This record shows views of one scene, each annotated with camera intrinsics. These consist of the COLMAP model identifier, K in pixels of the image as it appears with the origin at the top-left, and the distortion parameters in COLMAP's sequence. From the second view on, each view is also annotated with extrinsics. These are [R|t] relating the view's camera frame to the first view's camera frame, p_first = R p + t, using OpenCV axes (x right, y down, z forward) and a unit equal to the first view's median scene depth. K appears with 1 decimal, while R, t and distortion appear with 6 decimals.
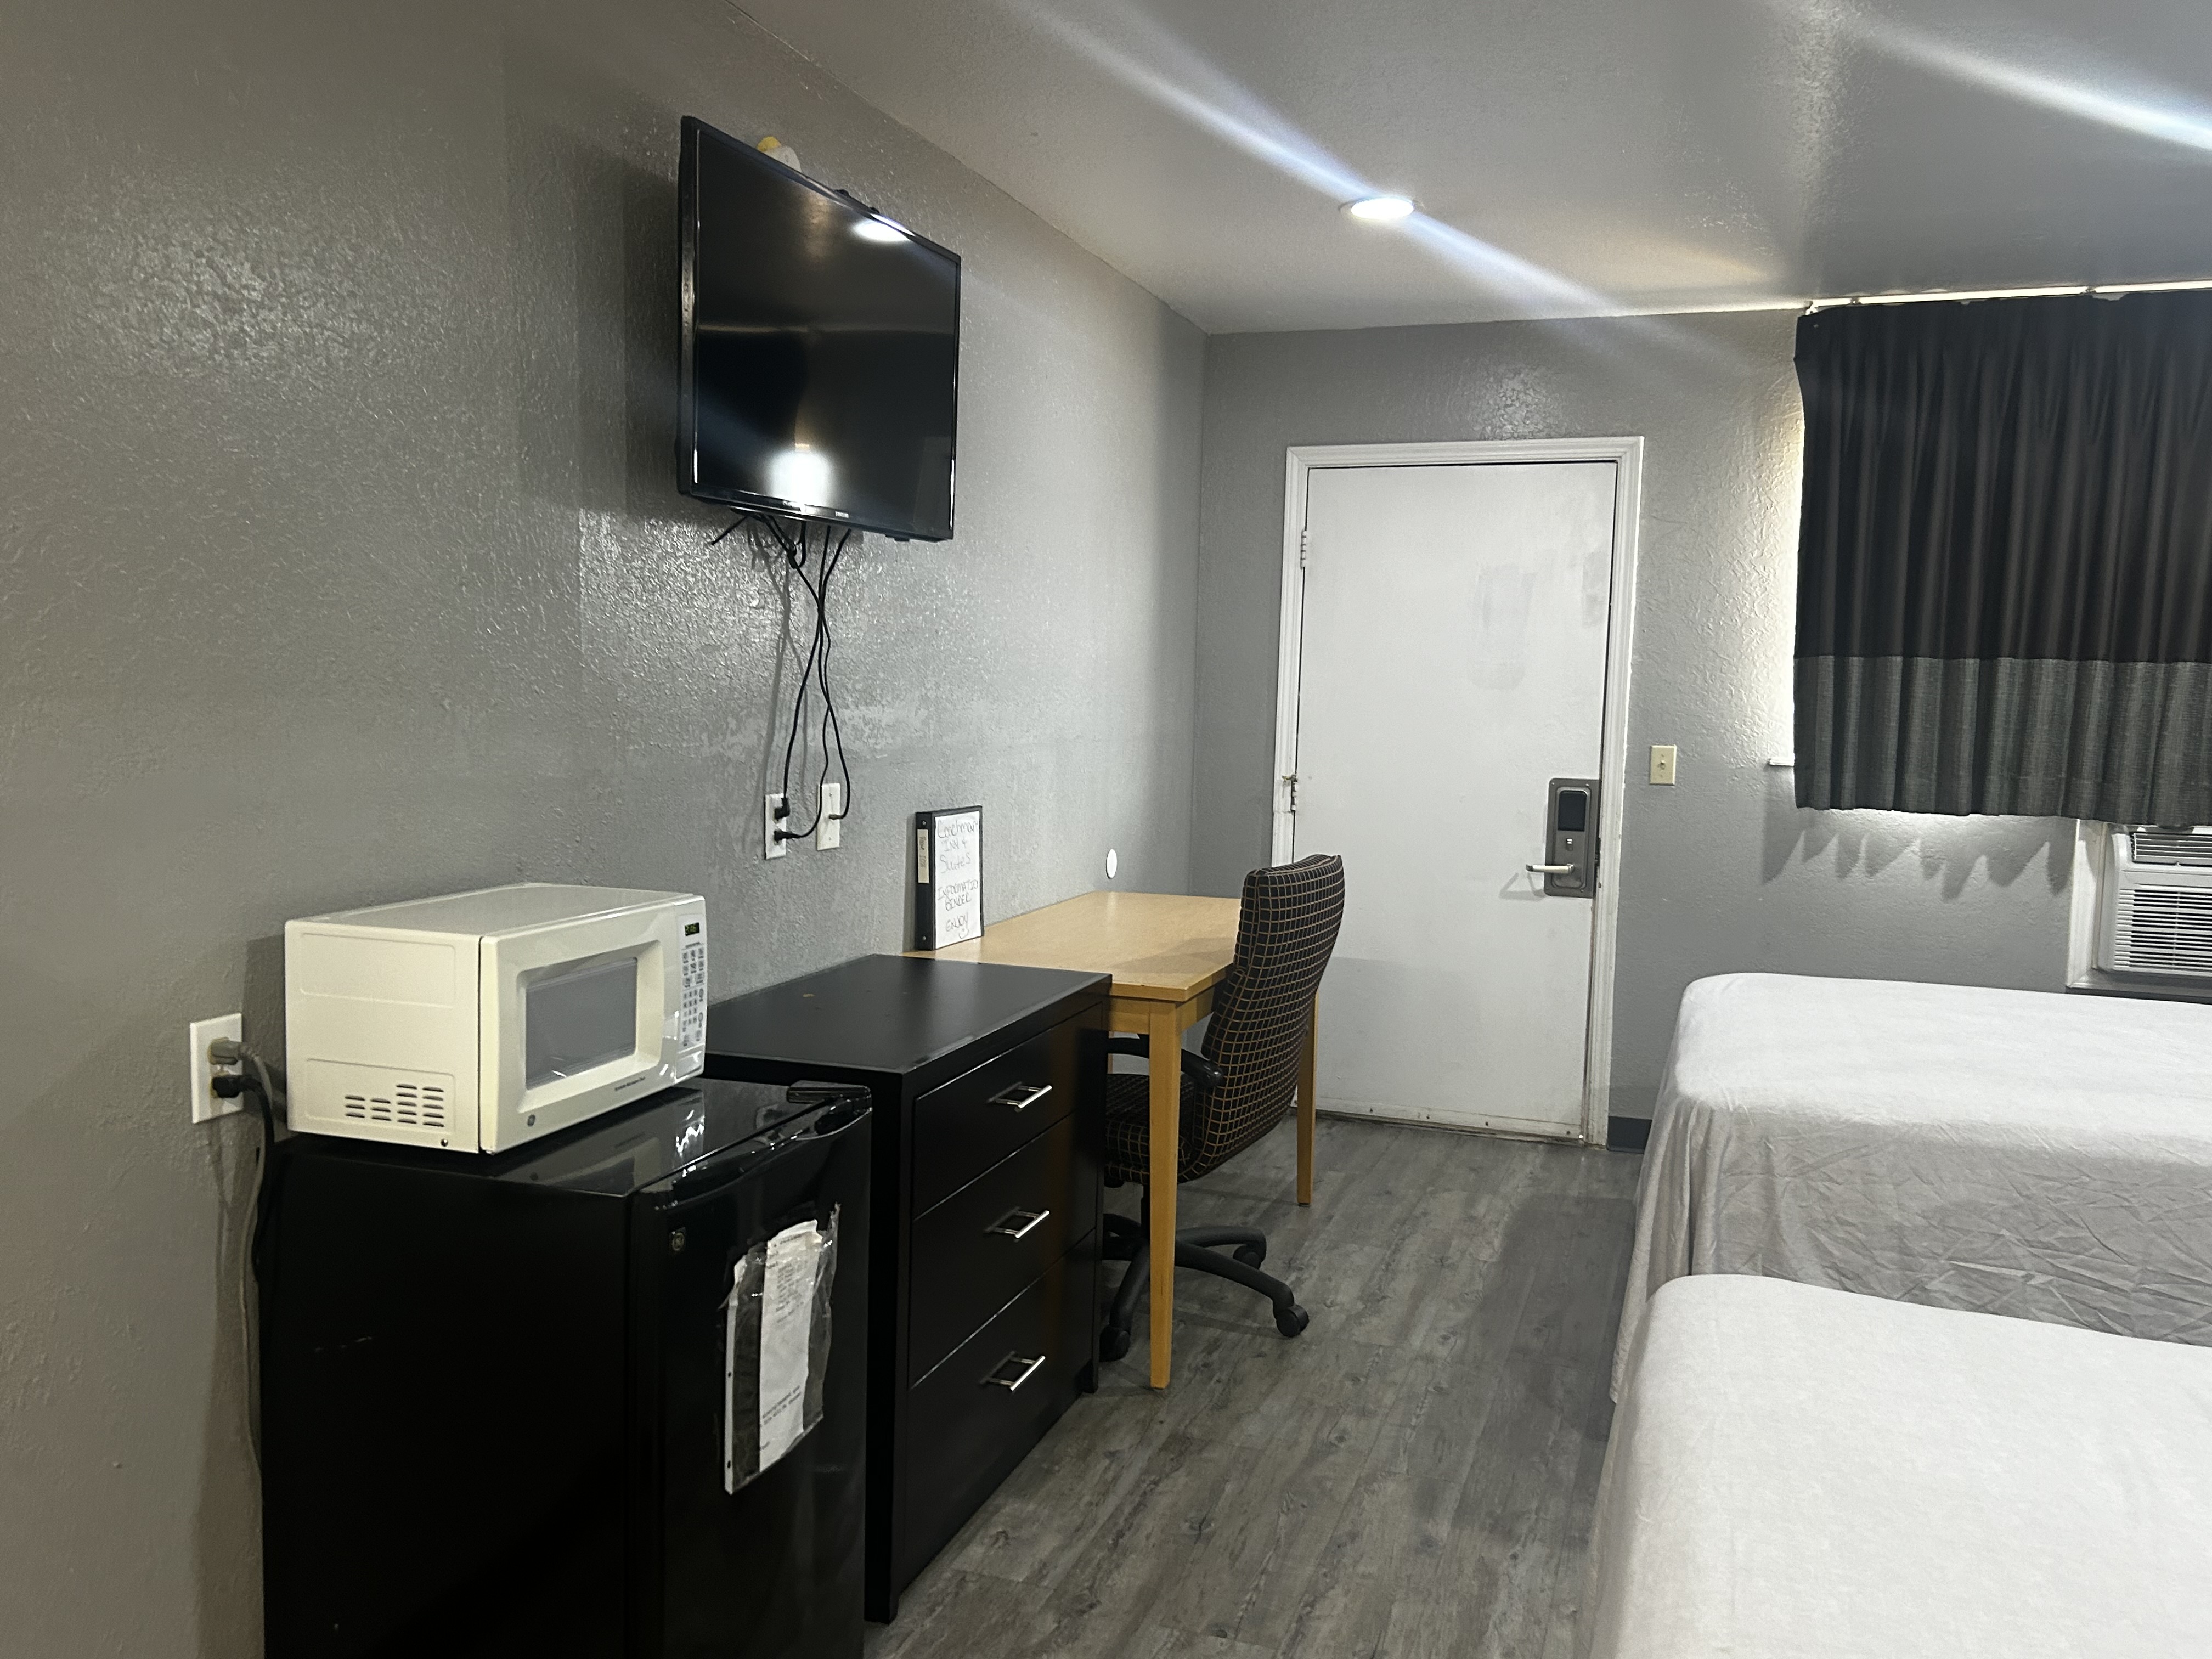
lens RADIAL K [[1796.5, 0, 1113.4], [0, 1796.5, 830.2], [0, 0, 1]] dist [0.020095, -0.002522]
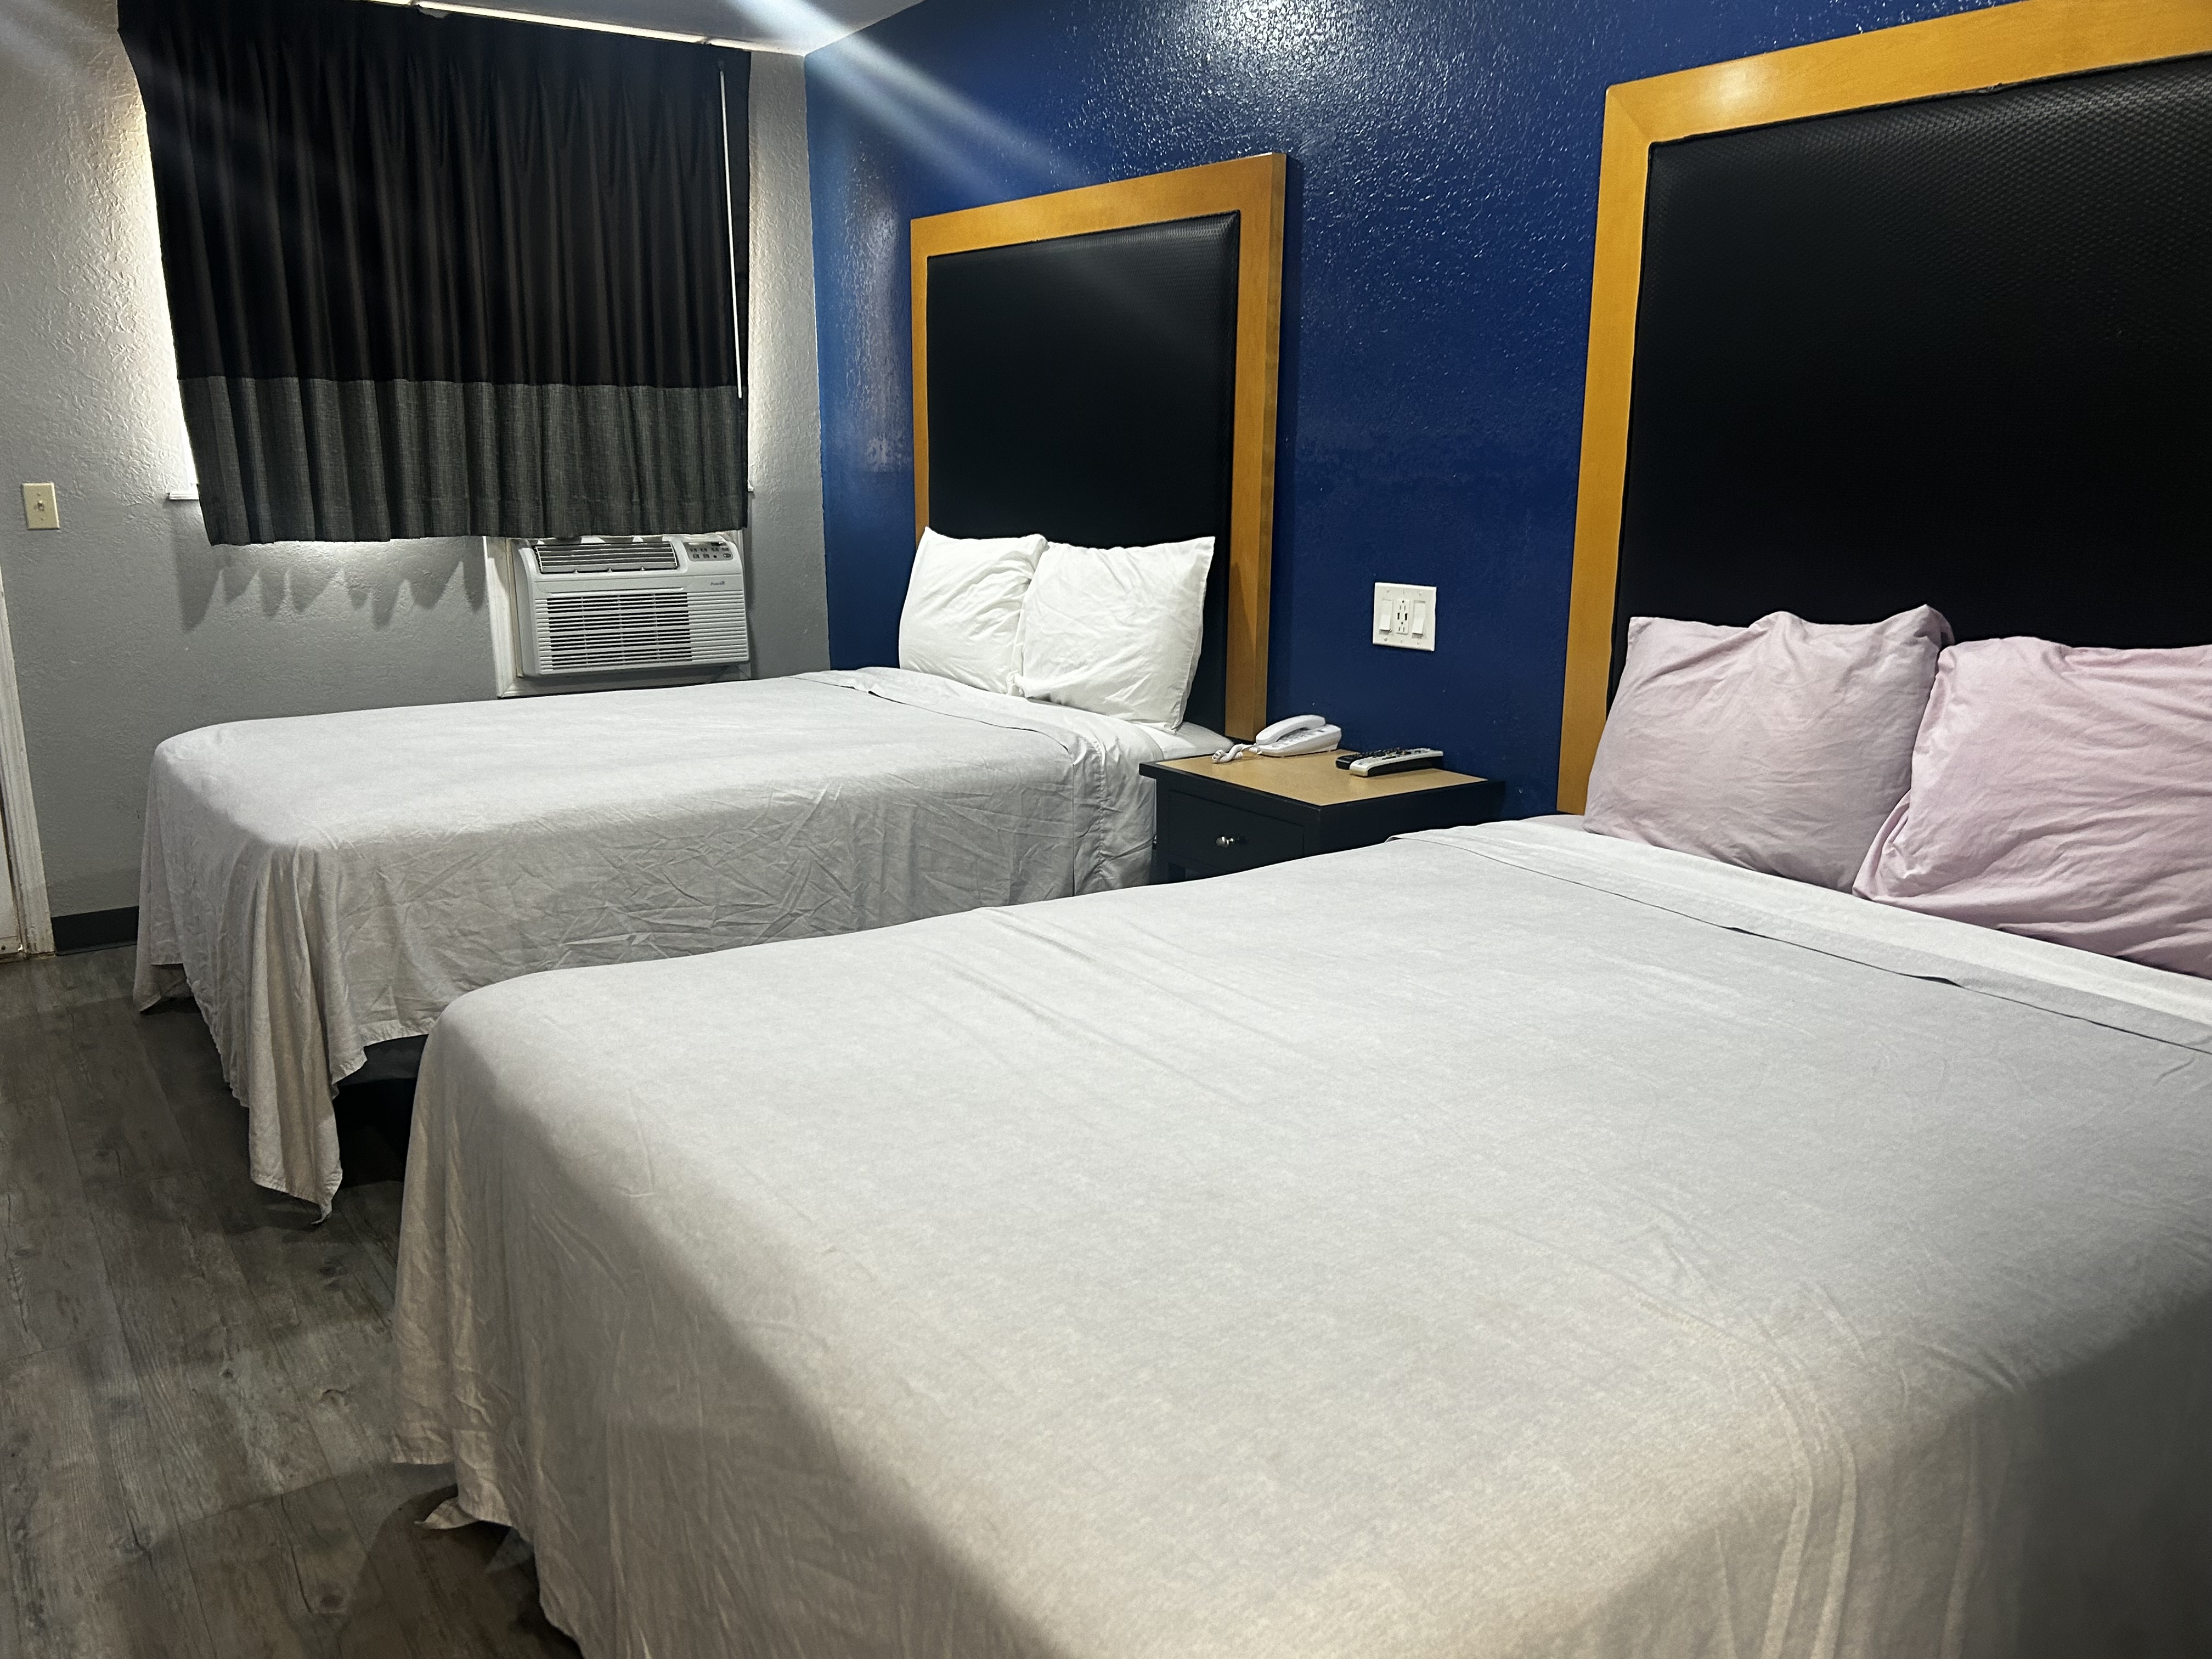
lens RADIAL K [[1796.5, 0, 1111.1], [0, 1796.5, 835.1], [0, 0, 1]] dist [0.020095, -0.002522]
pose [[0.594964, -0.193050, 0.780224, -0.106214], [0.088278, 0.980549, 0.175299, 0.012644], [-0.798889, -0.035421, 0.600434, 0.073374]]
